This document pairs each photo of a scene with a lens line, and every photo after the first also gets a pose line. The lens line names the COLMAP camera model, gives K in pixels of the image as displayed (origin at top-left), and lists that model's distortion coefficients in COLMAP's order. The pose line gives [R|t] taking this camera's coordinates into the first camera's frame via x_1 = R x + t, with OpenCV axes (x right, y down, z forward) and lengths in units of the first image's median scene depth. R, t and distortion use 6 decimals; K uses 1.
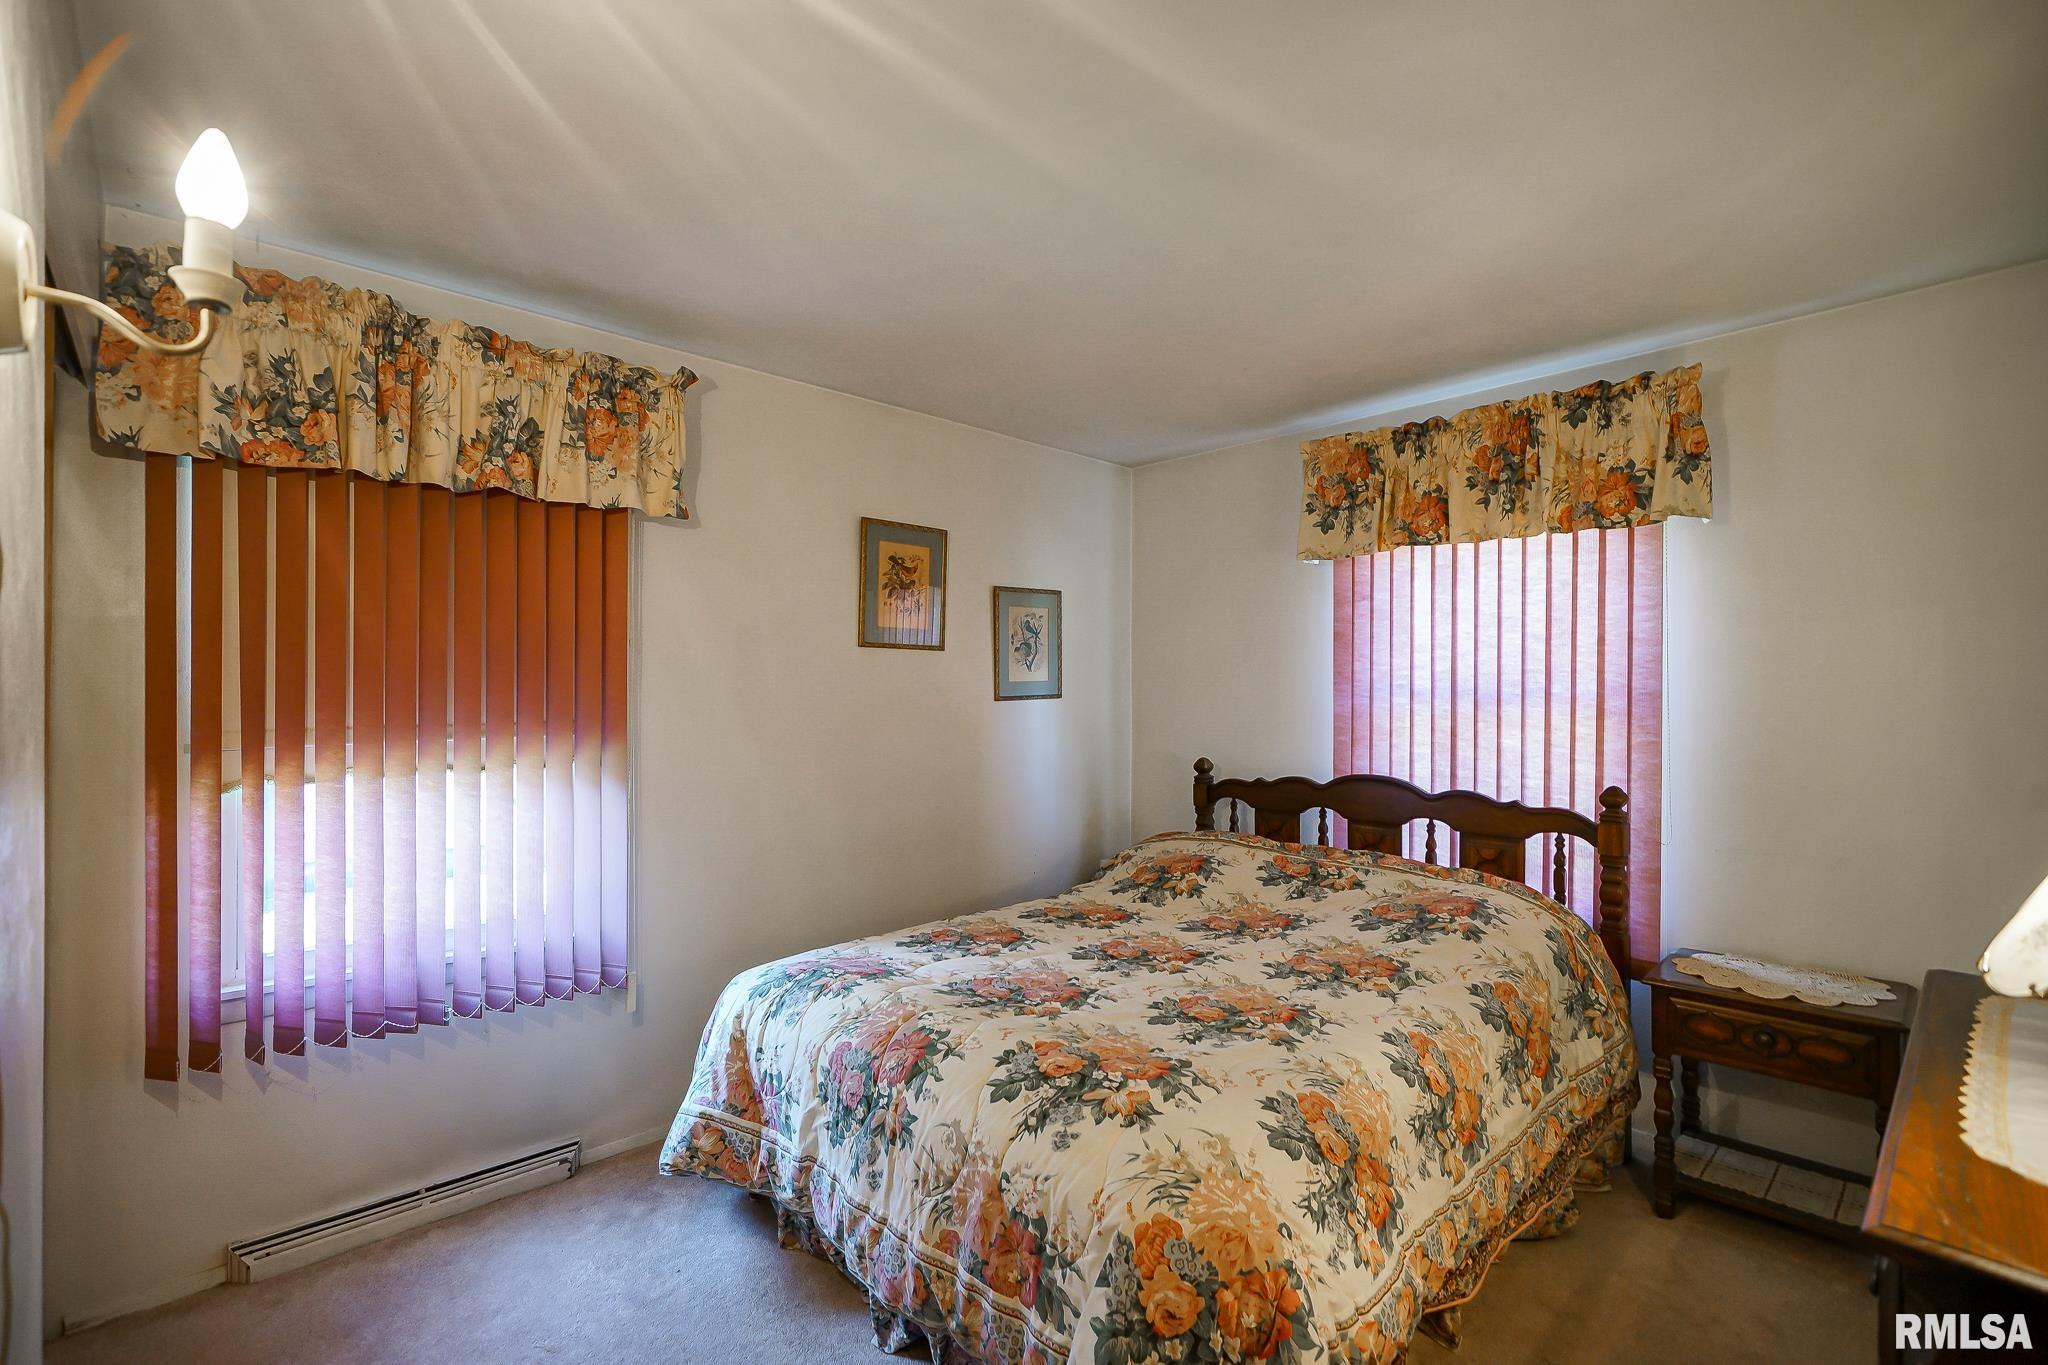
lens RADIAL K [[930.9, 0, 1015.3], [0, 930.9, 677.6], [0, 0, 1]] dist [-0.000190, 0.000128]
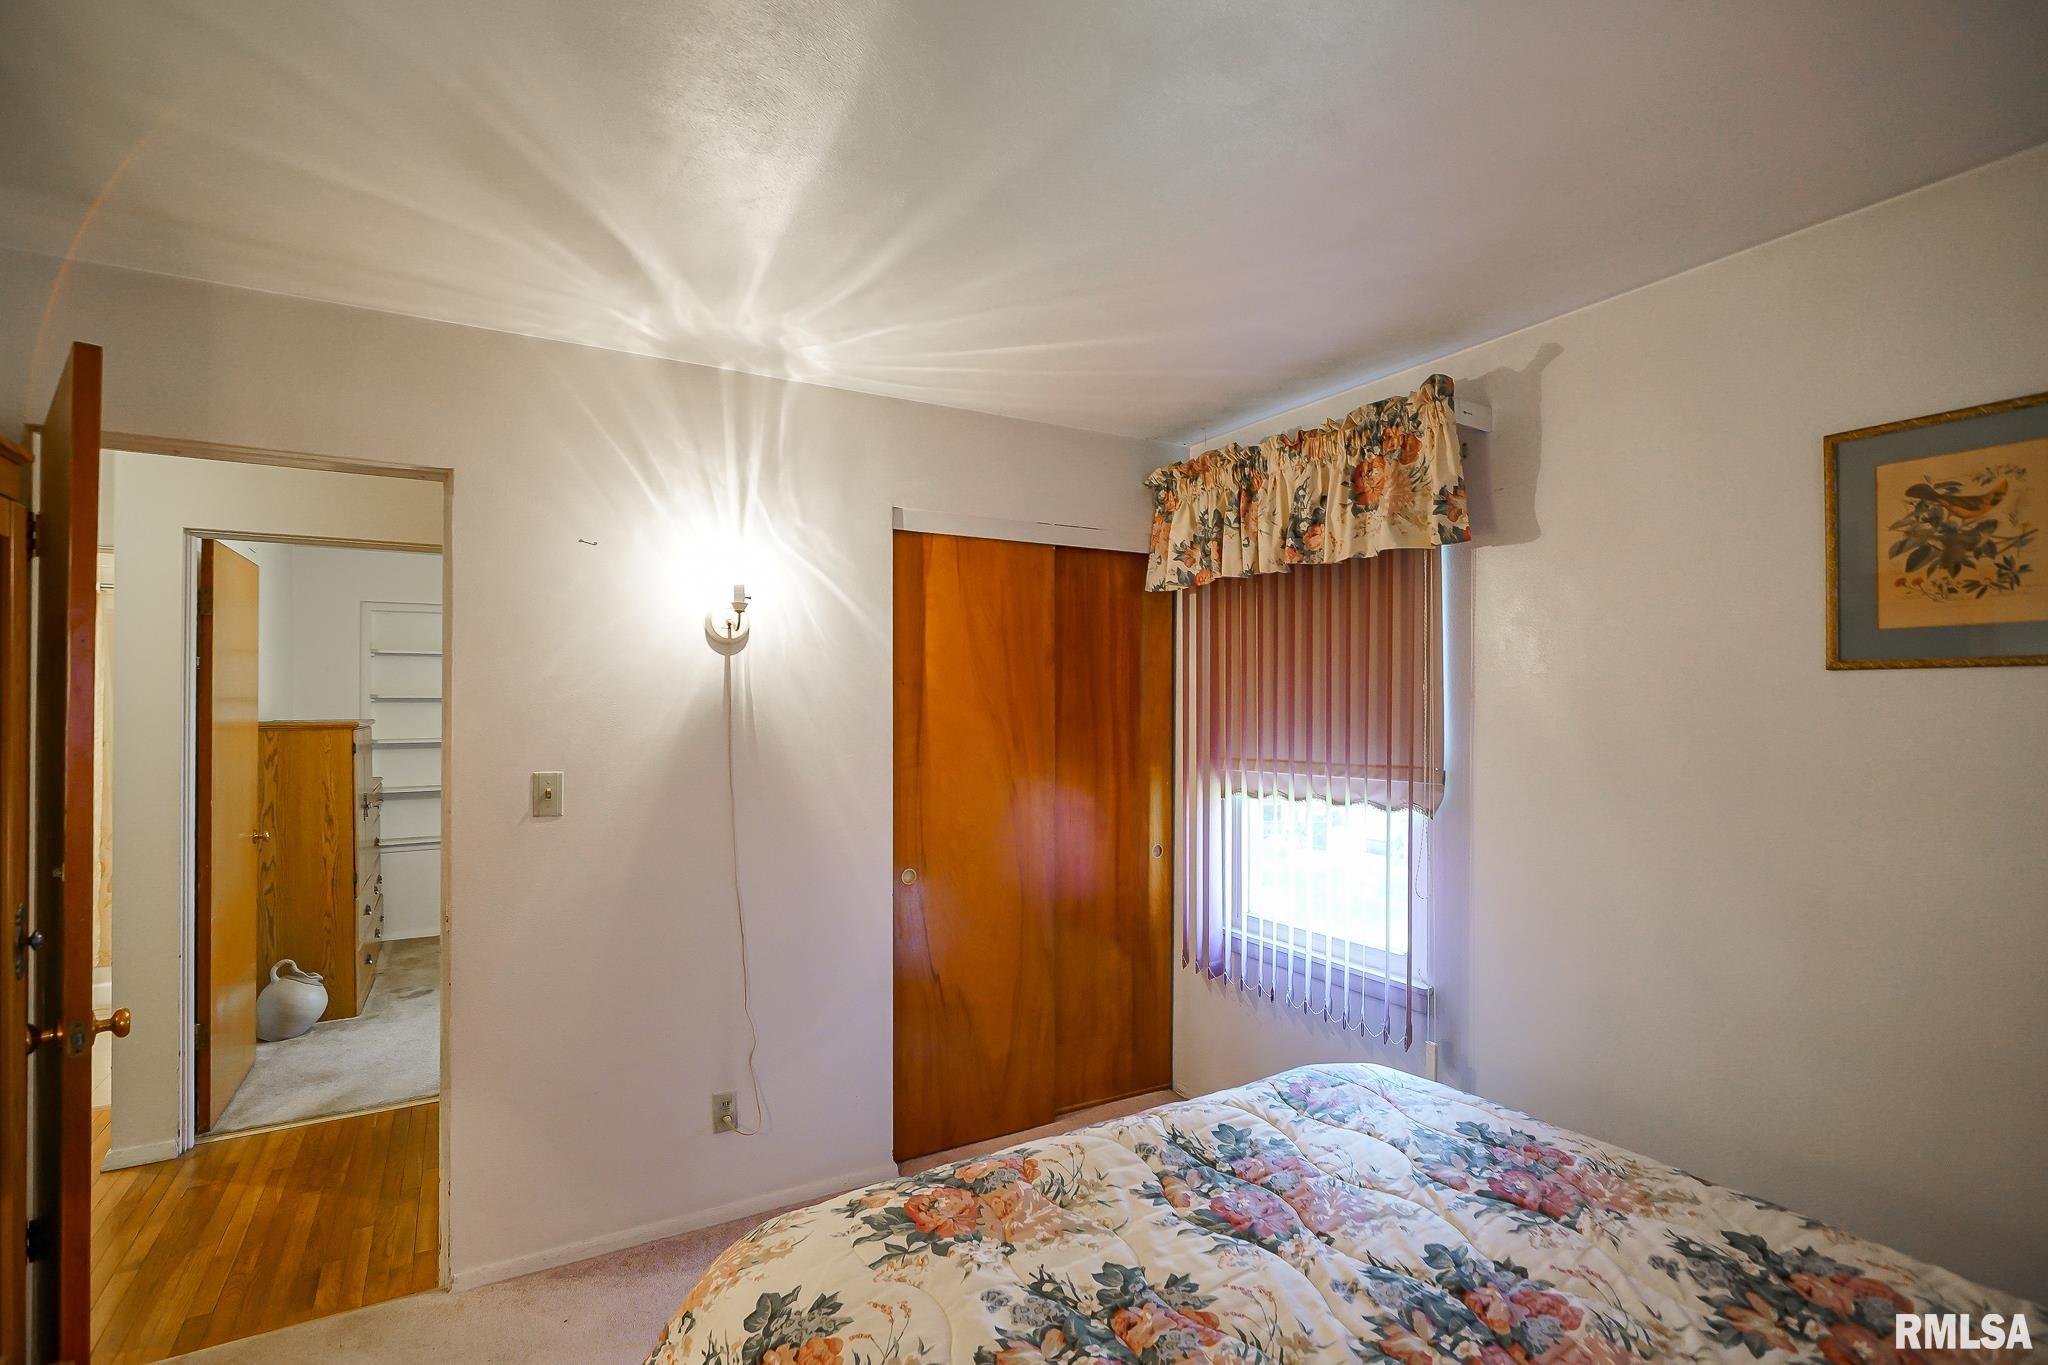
lens RADIAL K [[966.8, 0, 1021.4], [0, 966.8, 698.7], [0, 0, 1]] dist [-0.002835, -0.000210]
pose [[-0.226380, -0.008532, -0.974002, 0.716408], [0.015065, 0.999811, -0.012260, -0.023328], [0.973923, -0.017449, -0.226209, 0.943213]]
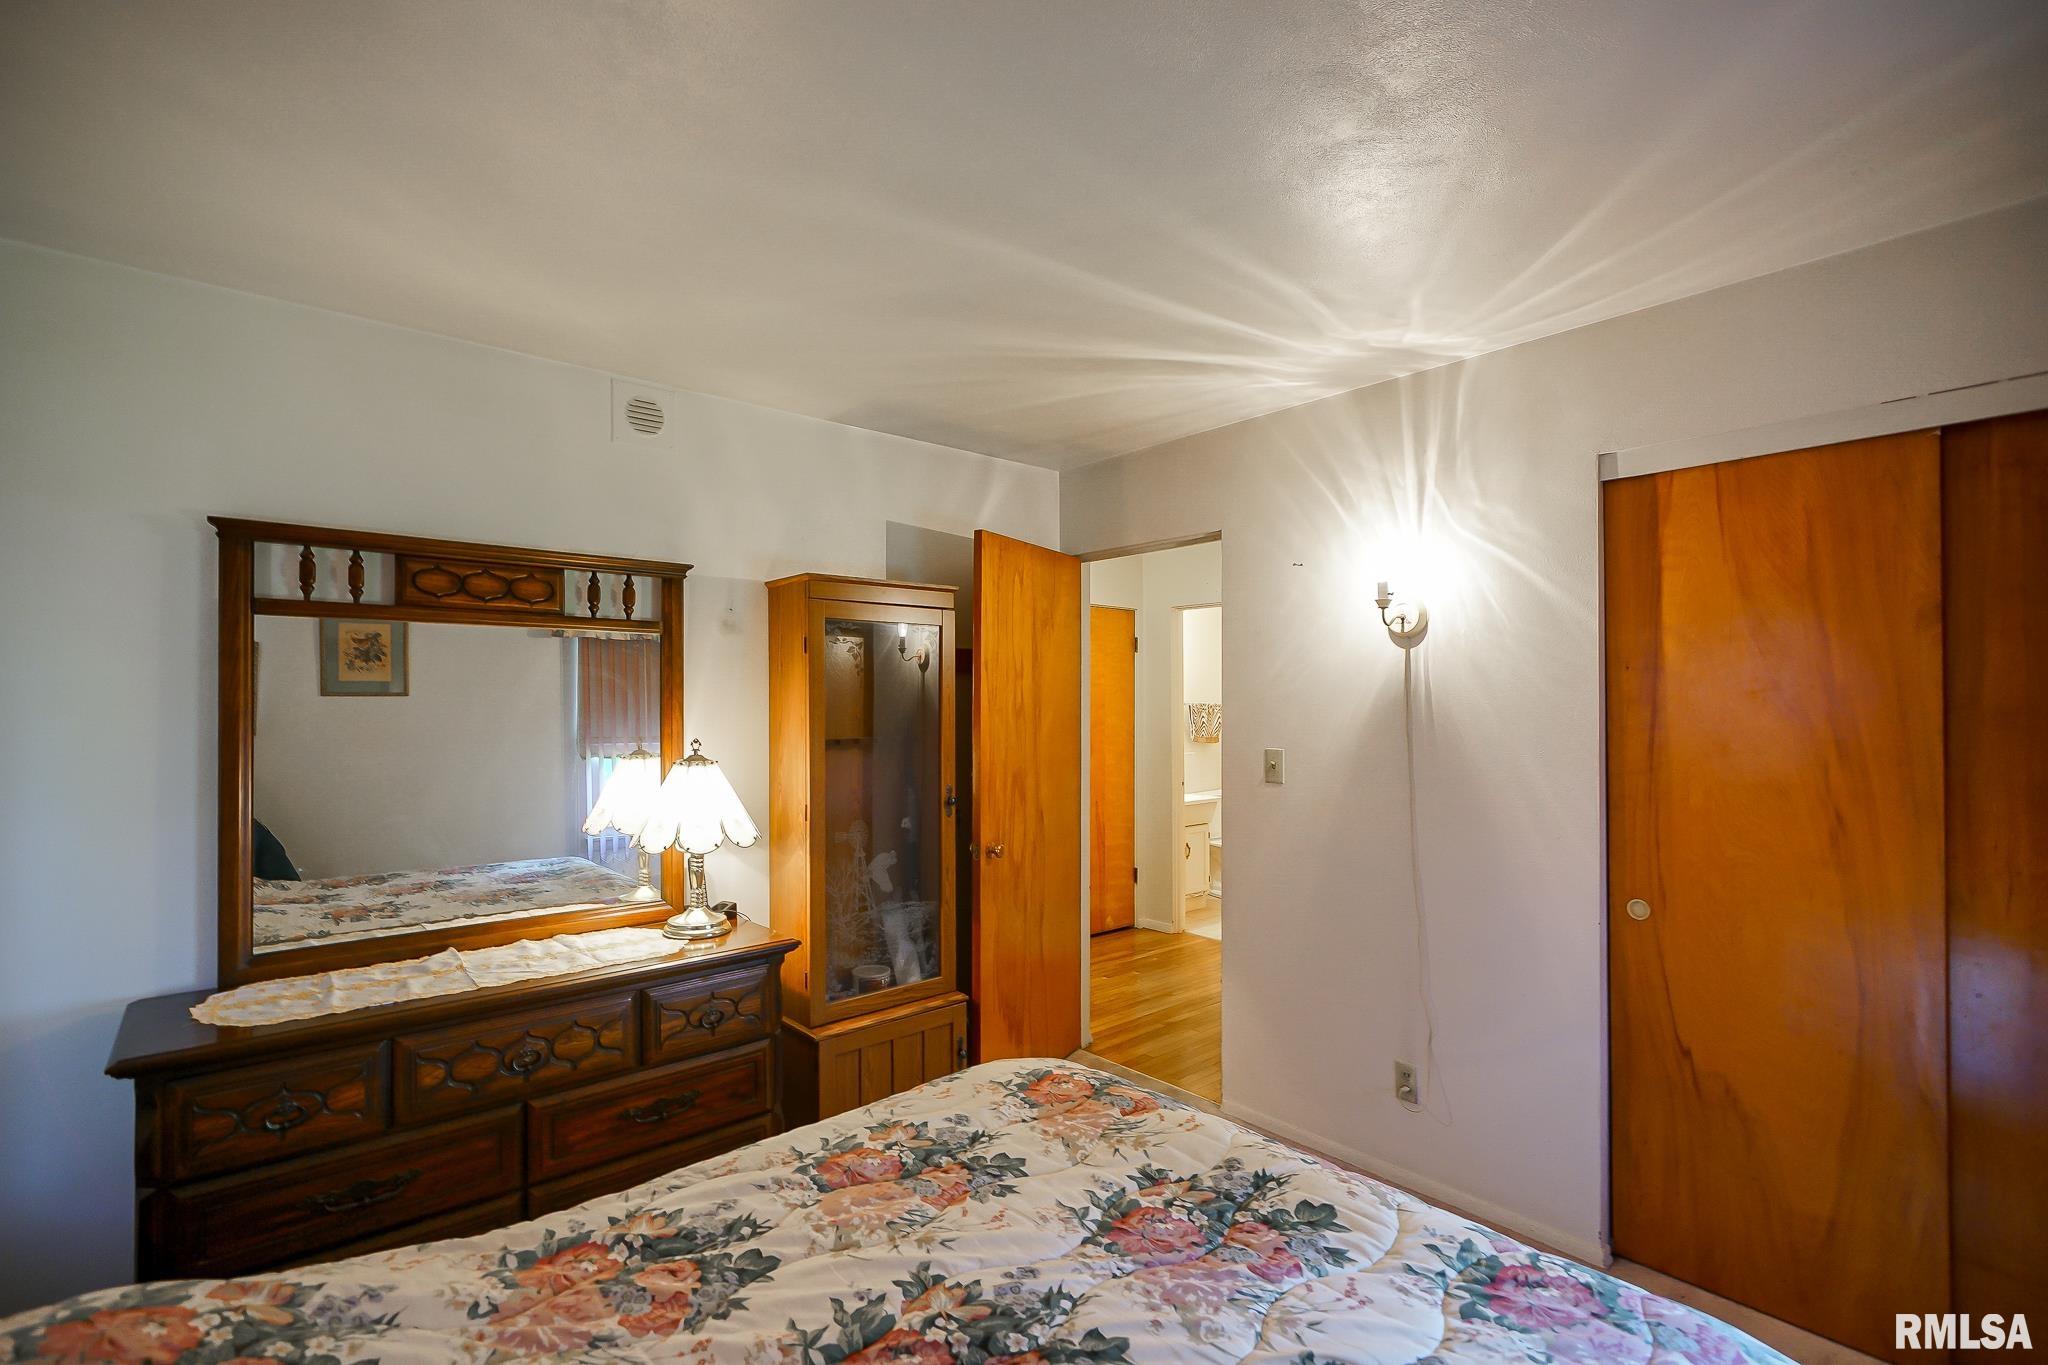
lens RADIAL K [[947.9, 0, 1013.6], [0, 947.9, 698.3], [0, 0, 1]] dist [-0.002198, 0.000247]
pose [[-0.998290, 0.000053, 0.058457, 0.091898], [-0.001074, 0.999814, -0.019241, -0.008448], [-0.058447, -0.019270, -0.998104, 1.555464]]
